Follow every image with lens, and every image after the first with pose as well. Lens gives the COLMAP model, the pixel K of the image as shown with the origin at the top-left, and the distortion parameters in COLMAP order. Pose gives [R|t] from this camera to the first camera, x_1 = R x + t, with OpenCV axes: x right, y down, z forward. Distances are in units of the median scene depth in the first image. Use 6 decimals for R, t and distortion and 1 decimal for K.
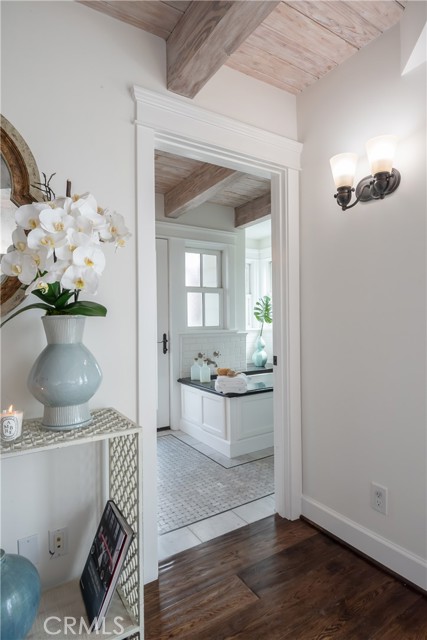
lens RADIAL K [[340.1, 0, 207.1], [0, 340.1, 323.8], [0, 0, 1]] dist [-0.036183, -0.000855]
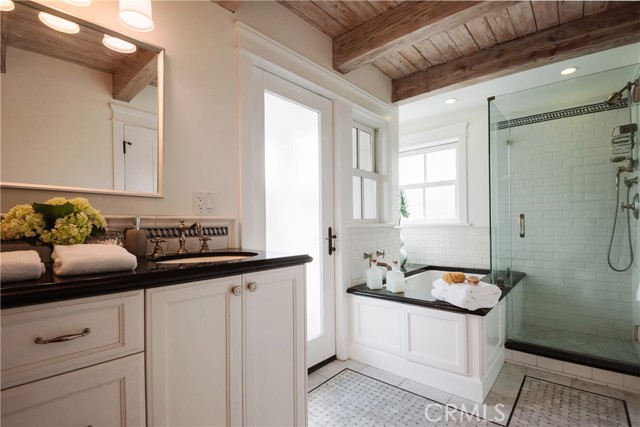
lens RADIAL K [[291.0, 0, 320.4], [0, 291.0, 217.1], [0, 0, 1]] dist [-0.018935, -0.000185]
pose [[0.955489, 0.012144, 0.294775, -0.326738], [-0.002353, 0.999434, -0.033547, 0.028709], [-0.295016, 0.031361, 0.954978, 0.408294]]
